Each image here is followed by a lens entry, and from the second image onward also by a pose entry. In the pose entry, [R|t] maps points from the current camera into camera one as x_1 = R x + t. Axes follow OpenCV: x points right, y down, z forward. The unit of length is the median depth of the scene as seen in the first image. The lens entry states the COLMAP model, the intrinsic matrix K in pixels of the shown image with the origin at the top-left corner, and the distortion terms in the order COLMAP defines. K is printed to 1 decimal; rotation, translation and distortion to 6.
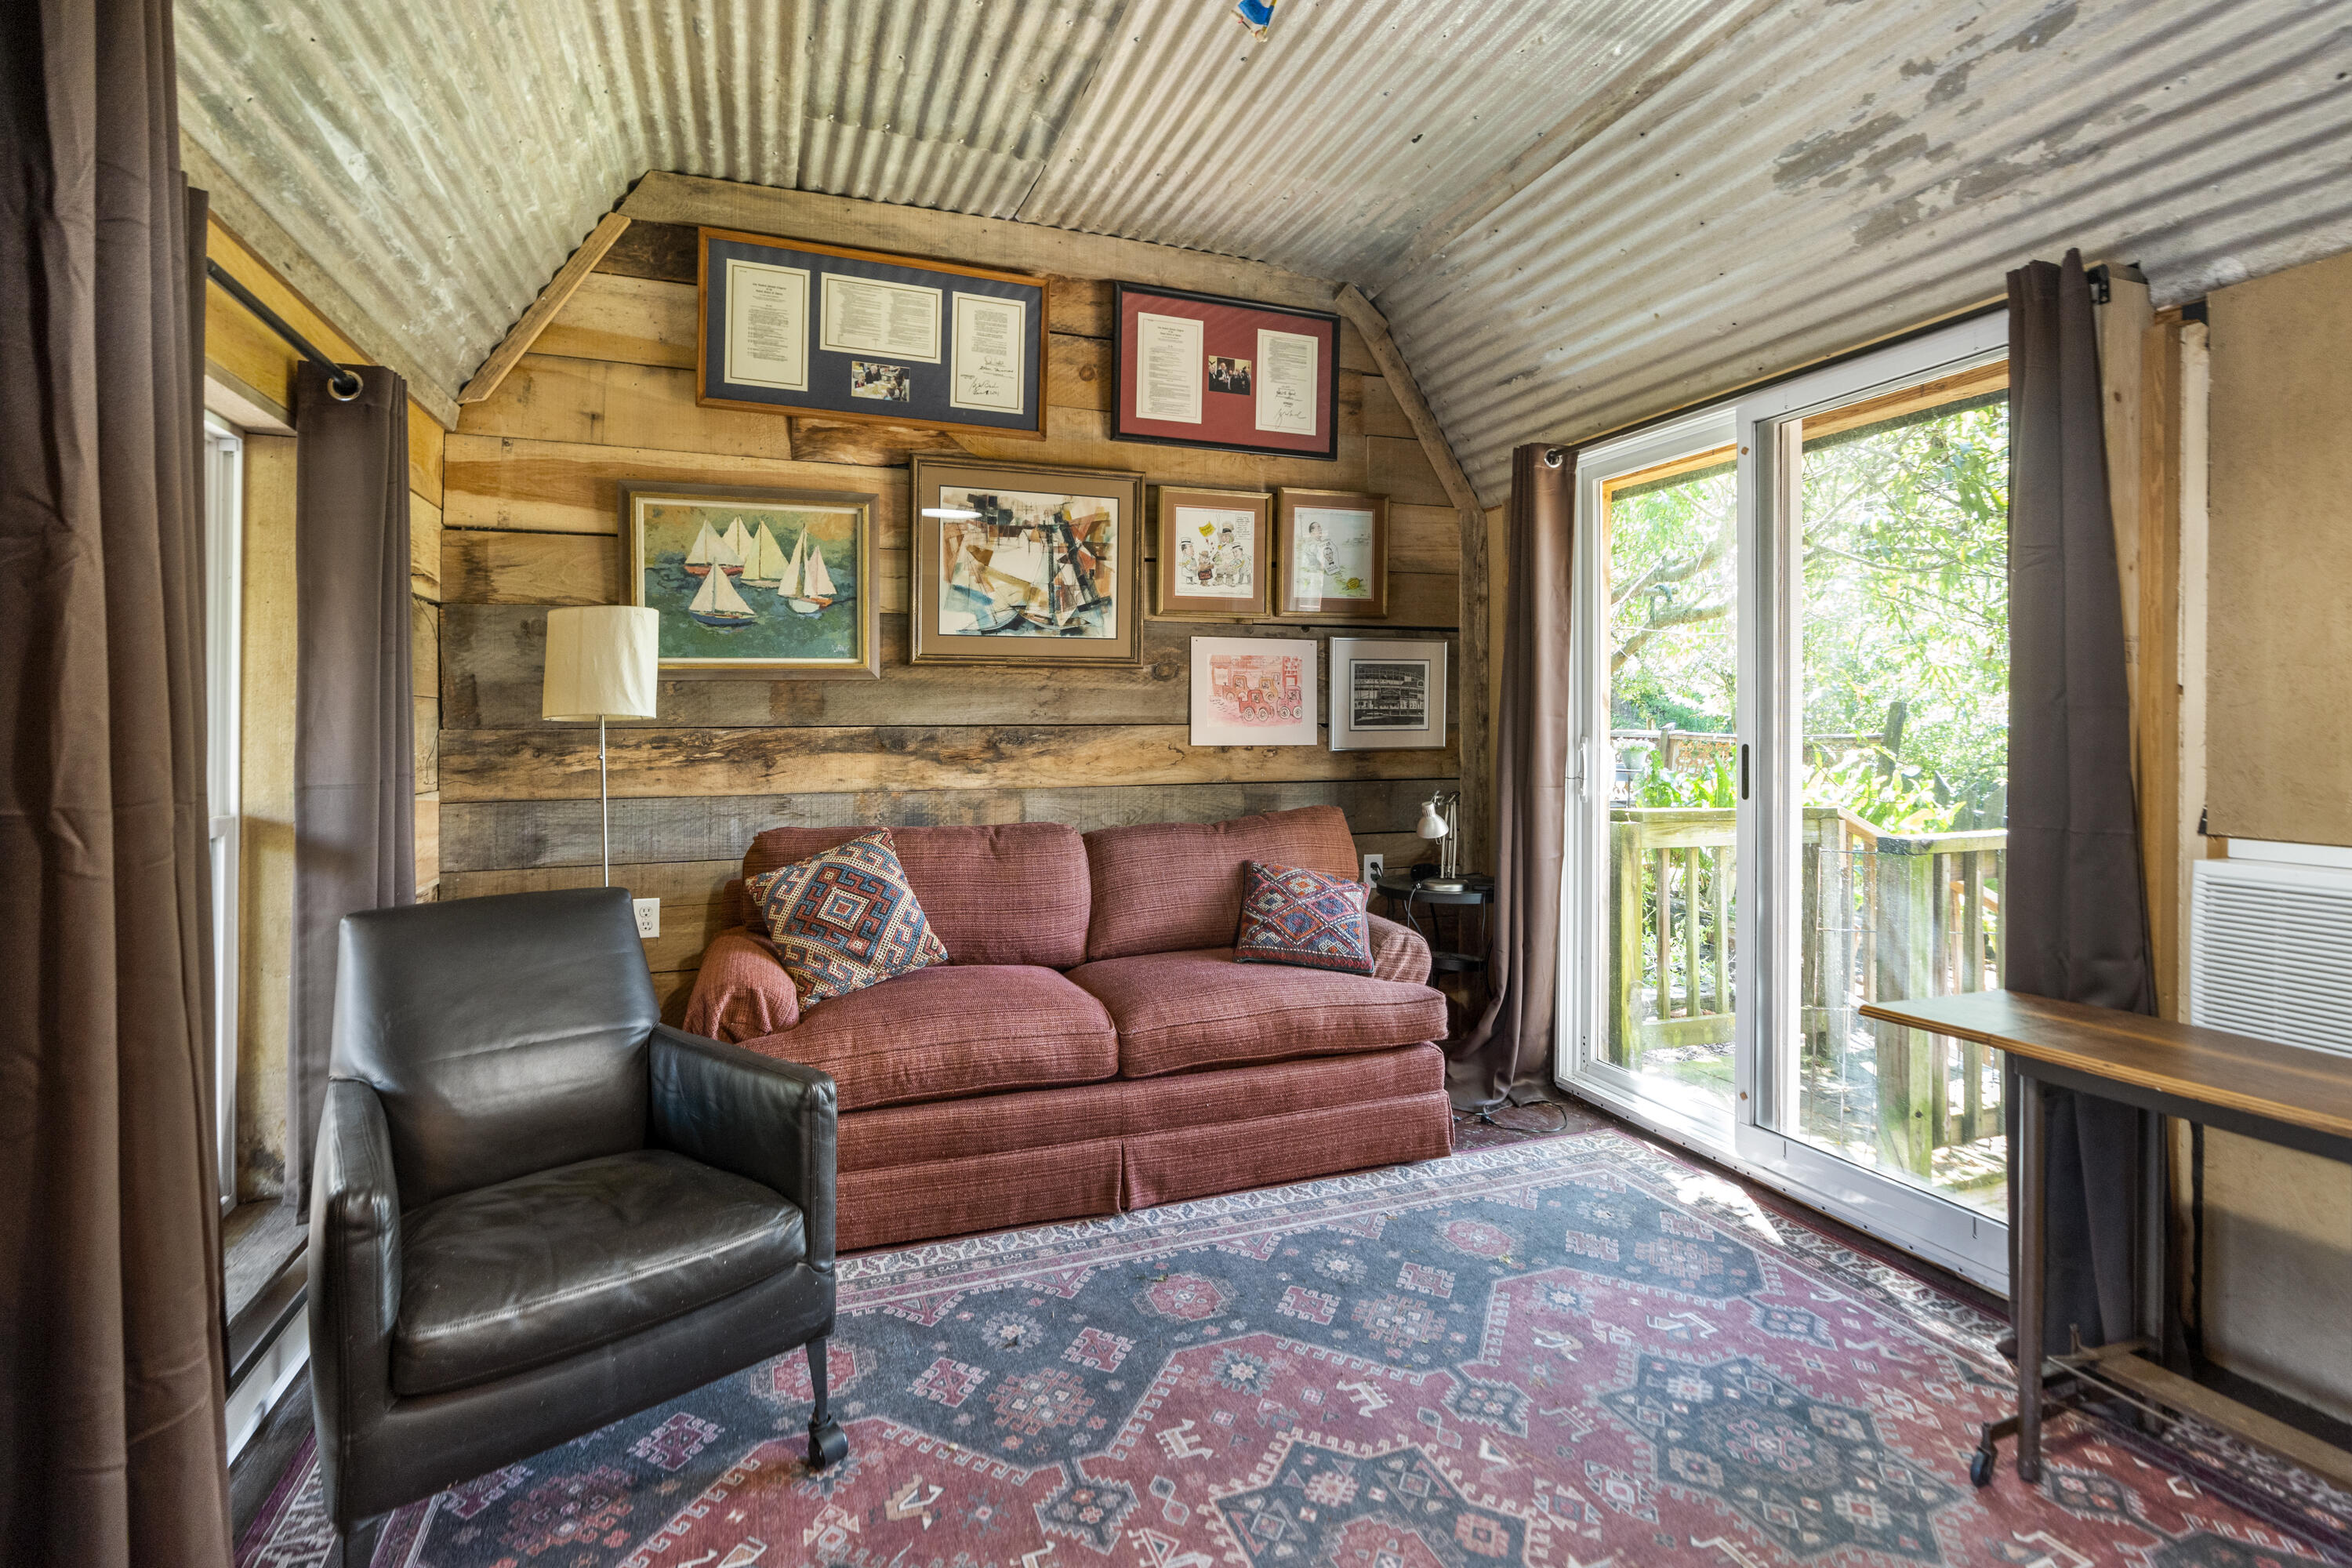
lens RADIAL K [[1086.1, 0, 1200.5], [0, 1086.1, 716.4], [0, 0, 1]] dist [-0.007822, 0.004392]
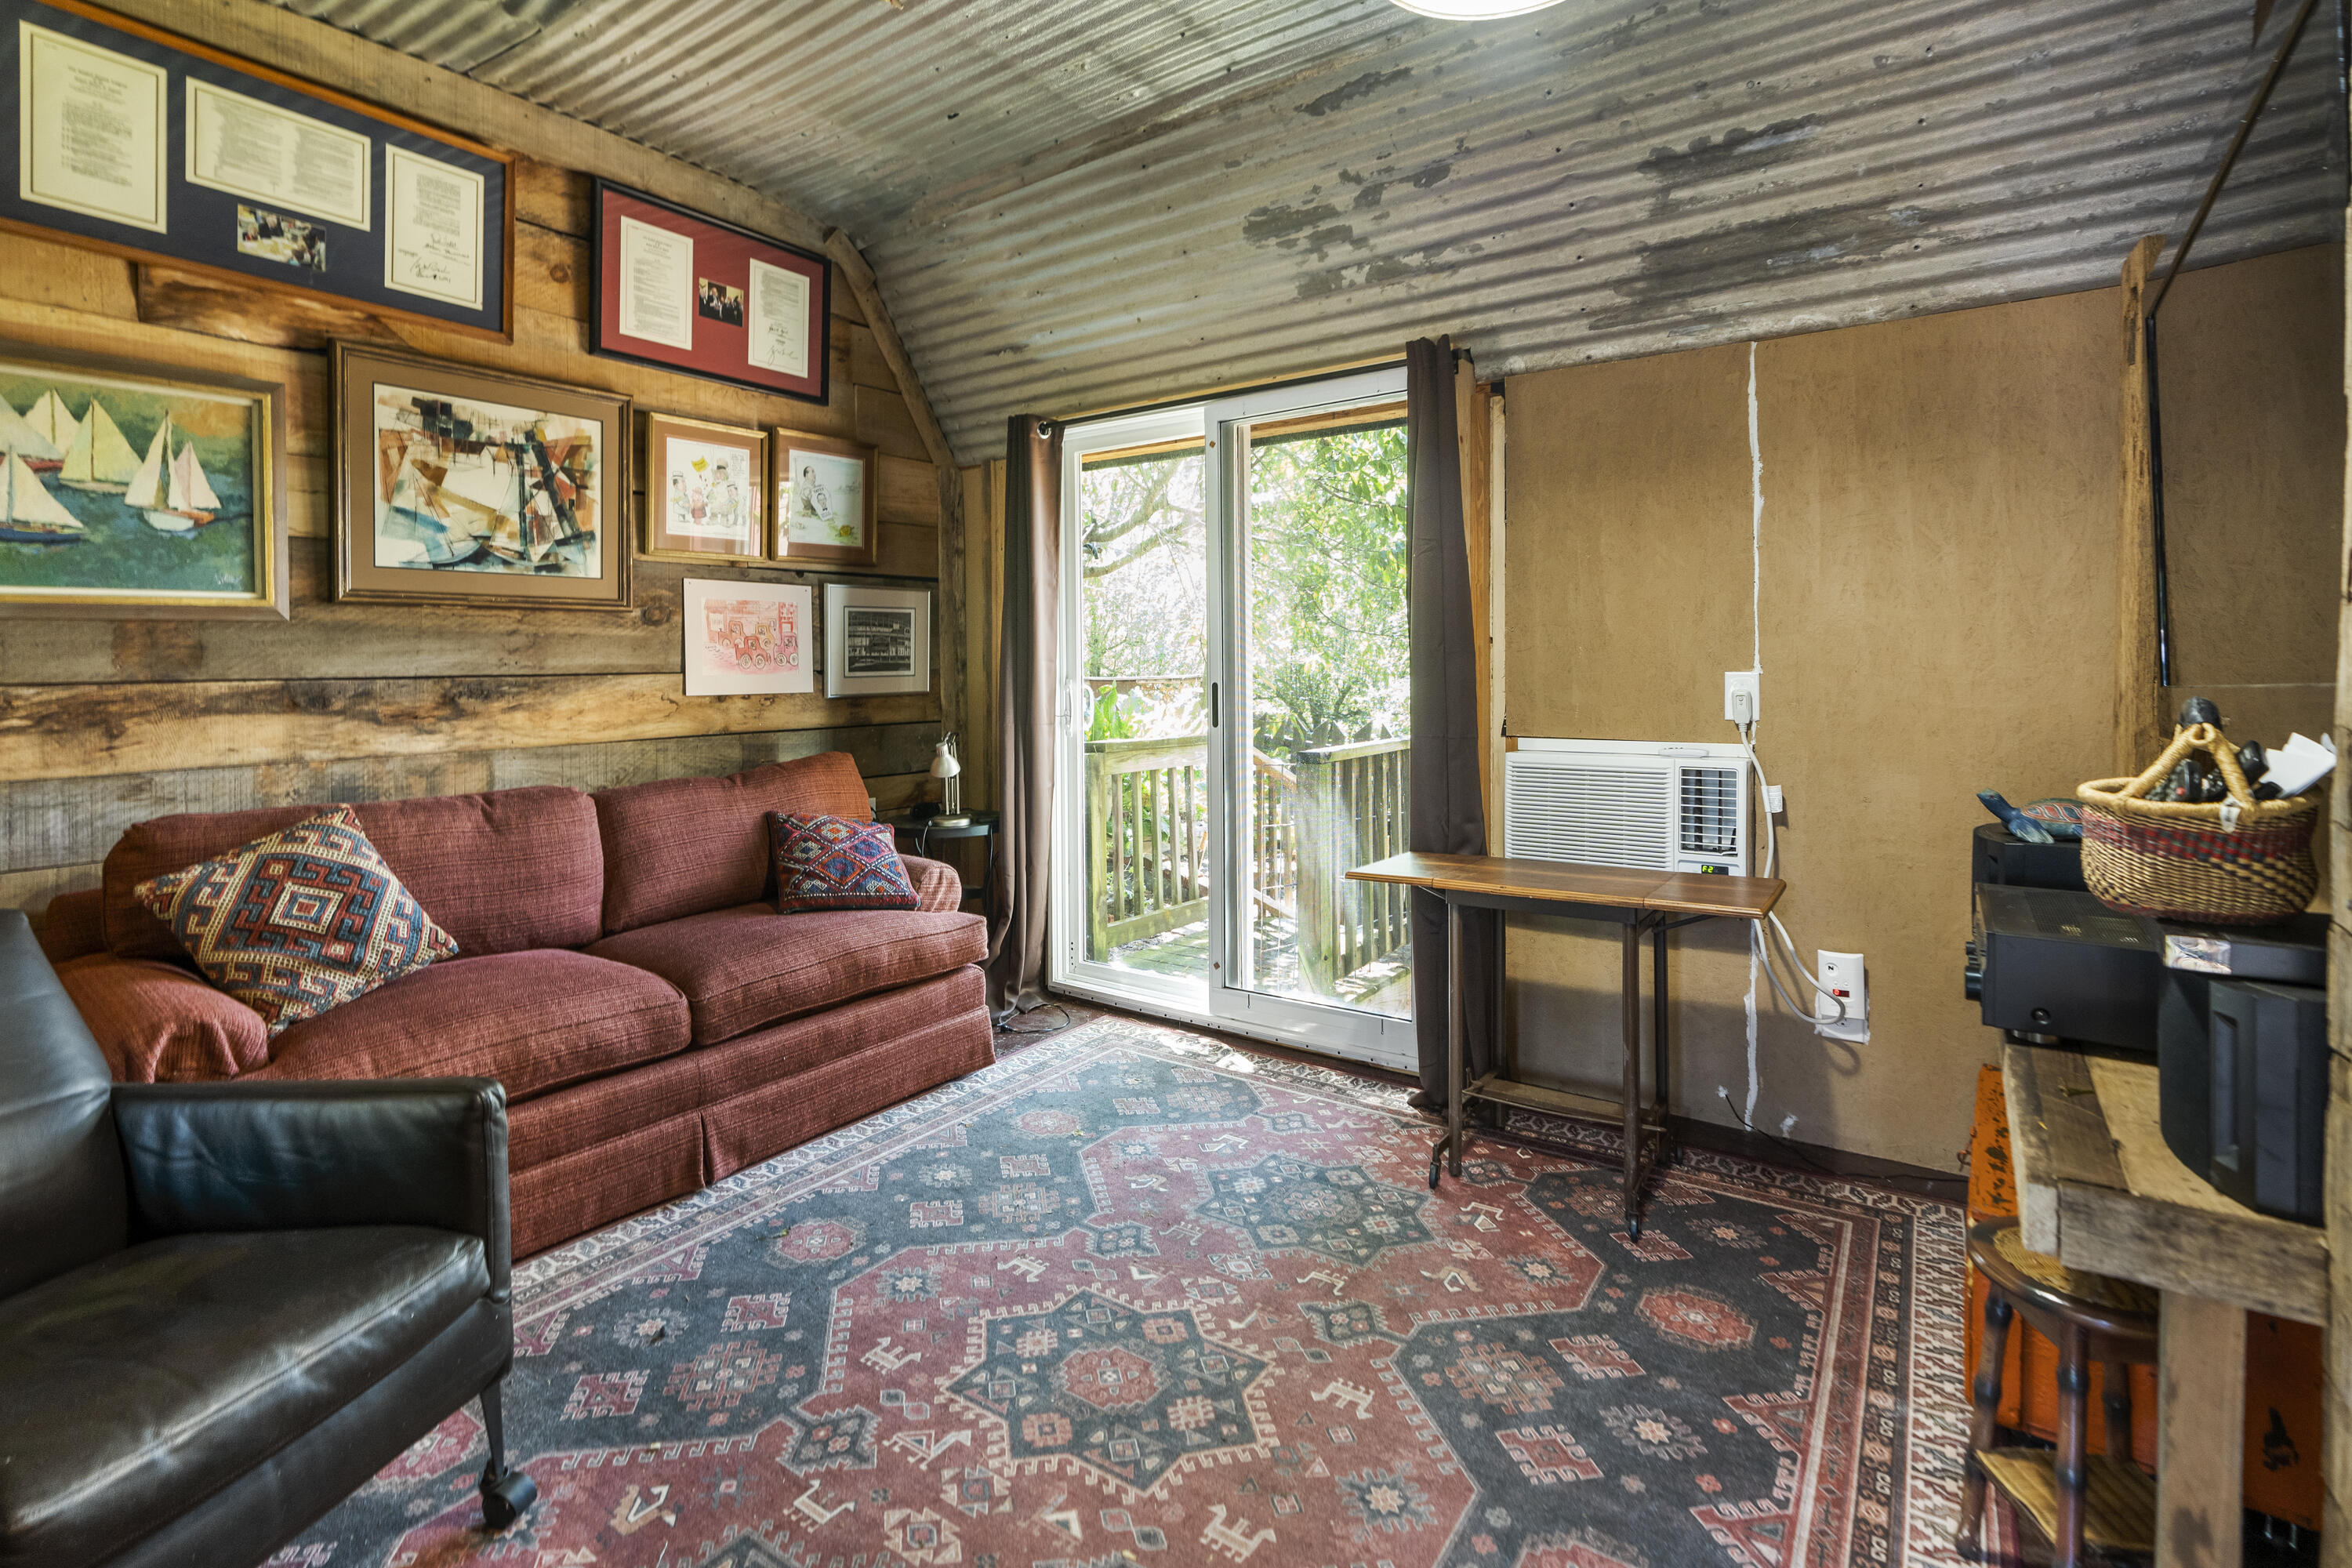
lens RADIAL K [[1086.1, 0, 1173.3], [0, 1086.1, 681.9], [0, 0, 1]] dist [-0.007822, 0.004392]
pose [[0.836150, -0.016728, 0.548246, -0.244169], [0.007327, 0.999786, 0.019331, 0.000399], [-0.548452, -0.012147, 0.836094, -0.011889]]
